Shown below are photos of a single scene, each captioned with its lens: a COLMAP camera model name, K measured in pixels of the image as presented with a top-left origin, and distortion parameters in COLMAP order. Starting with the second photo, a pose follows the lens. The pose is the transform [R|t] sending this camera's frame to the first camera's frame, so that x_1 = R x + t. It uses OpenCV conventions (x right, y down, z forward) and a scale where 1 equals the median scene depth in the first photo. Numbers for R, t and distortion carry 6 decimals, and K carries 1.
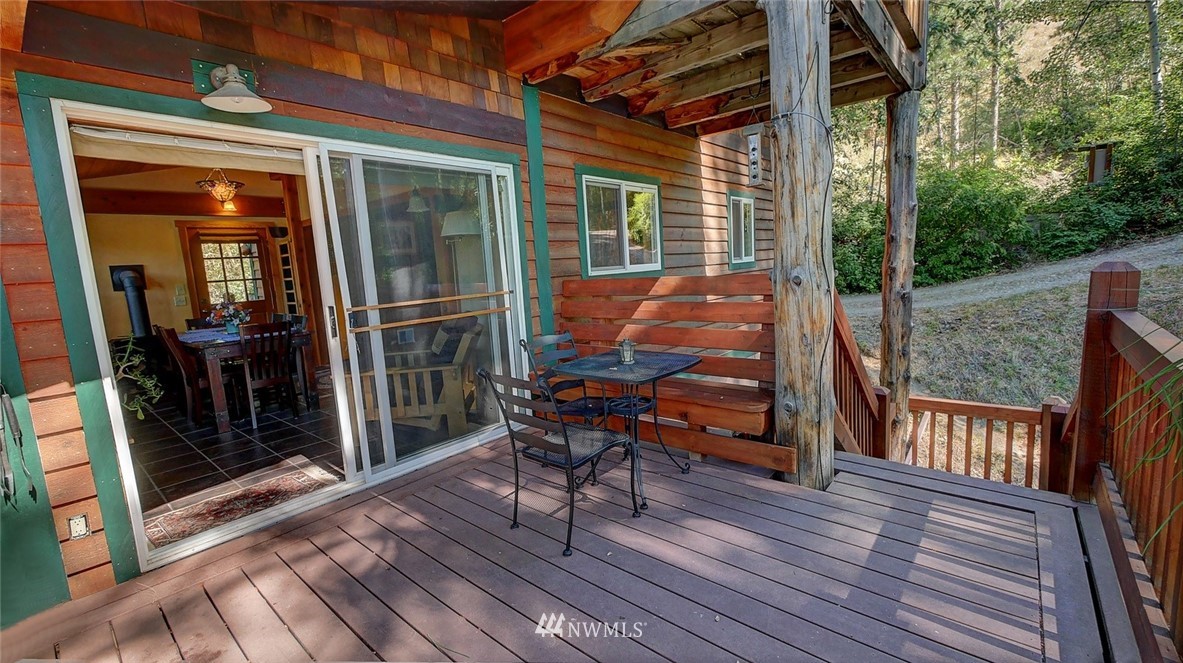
lens RADIAL K [[492.0, 0, 587.0], [0, 492.0, 333.0], [0, 0, 1]] dist [-0.004959, -0.000473]
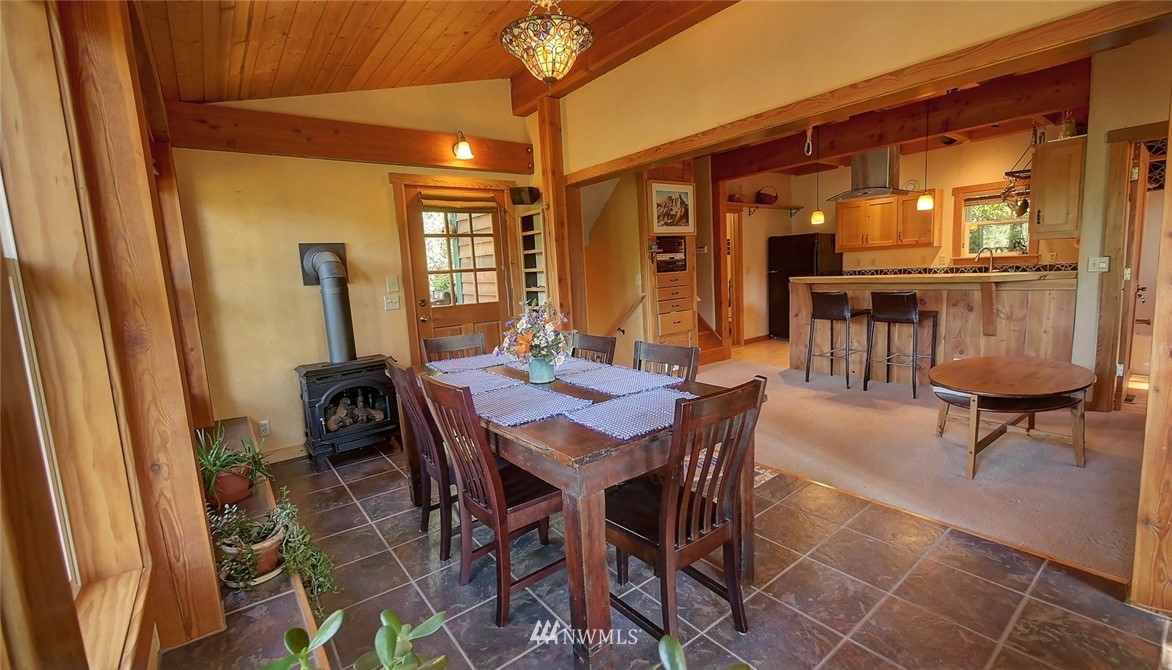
lens RADIAL K [[496.1, 0, 601.0], [0, 496.1, 333.0], [0, 0, 1]] dist [-0.008260, -0.000124]
pose [[0.984510, 0.036199, -0.171549, -0.448707], [-0.034695, 0.999329, 0.011754, -0.042090], [0.171860, -0.005620, 0.985105, 0.414942]]
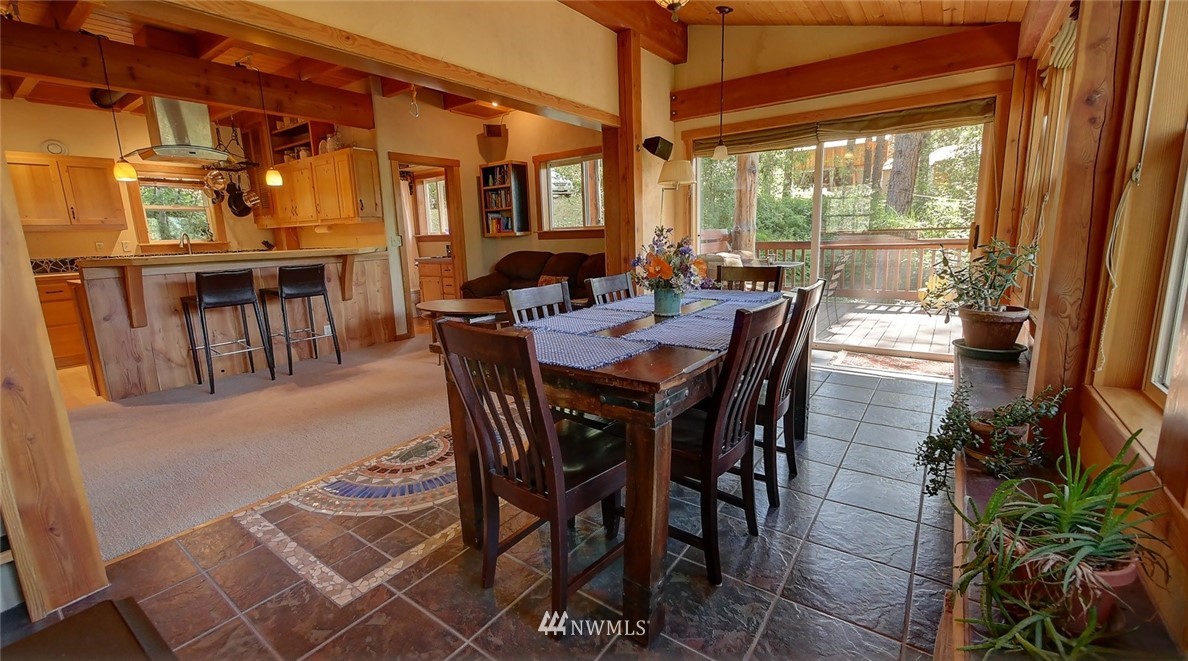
lens RADIAL K [[494.1, 0, 587.4], [0, 494.1, 326.8], [0, 0, 1]] dist [-0.004959, -0.000473]
pose [[-0.068559, -0.118161, 0.990625, -0.799991], [0.163922, 0.978132, 0.128016, -0.044756], [-0.984088, 0.171162, -0.047691, 0.752770]]
